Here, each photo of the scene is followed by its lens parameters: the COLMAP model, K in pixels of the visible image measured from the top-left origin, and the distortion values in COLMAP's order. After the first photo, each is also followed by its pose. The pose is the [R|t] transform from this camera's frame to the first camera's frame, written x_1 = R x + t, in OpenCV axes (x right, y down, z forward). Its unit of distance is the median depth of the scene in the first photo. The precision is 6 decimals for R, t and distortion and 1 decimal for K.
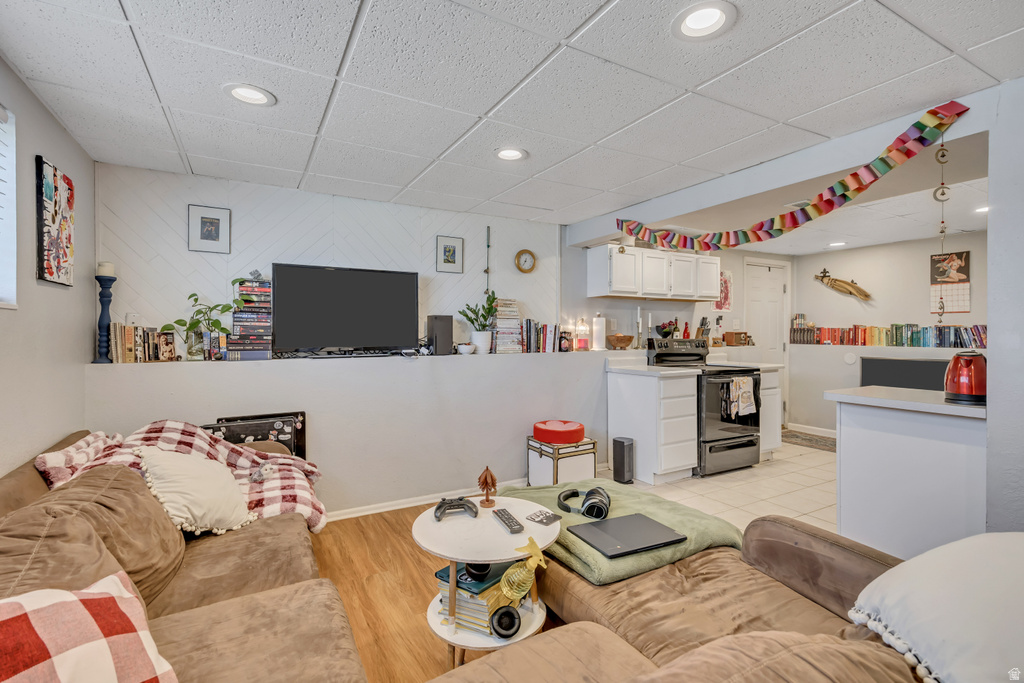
lens RADIAL K [[456.1, 0, 513.6], [0, 456.1, 336.6], [0, 0, 1]] dist [0.001390, 0.000502]
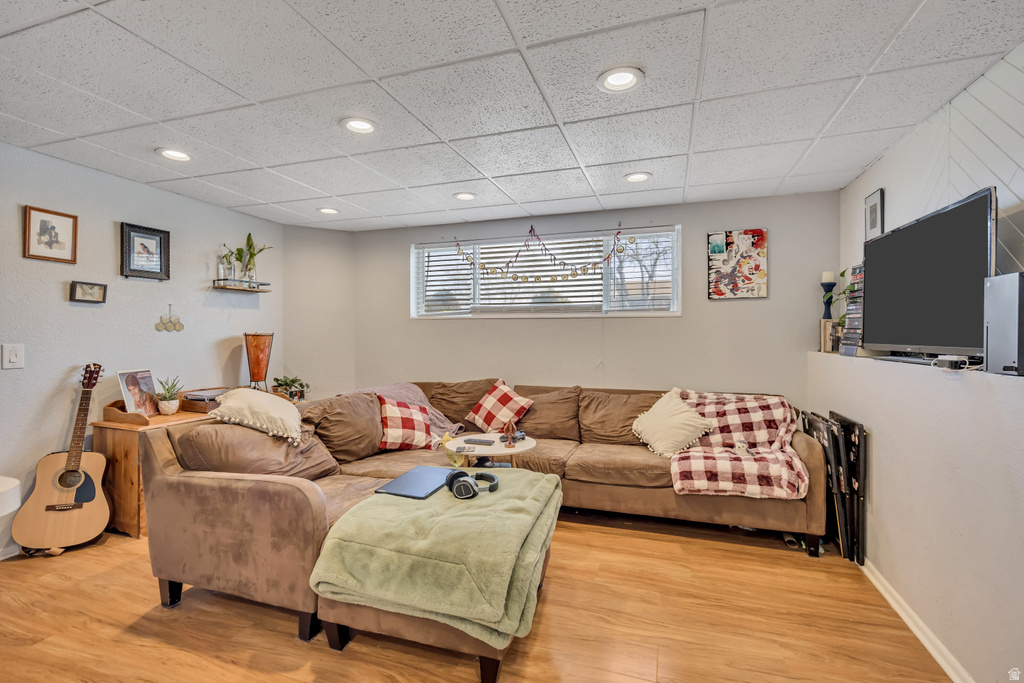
lens RADIAL K [[456.1, 0, 517.7], [0, 456.1, 339.5], [0, 0, 1]] dist [0.001390, 0.000502]
pose [[-0.730319, 0.006189, -0.683078, 0.329892], [-0.008318, 0.999804, 0.017953, 0.004856], [0.683055, 0.018793, -0.730125, 0.754288]]
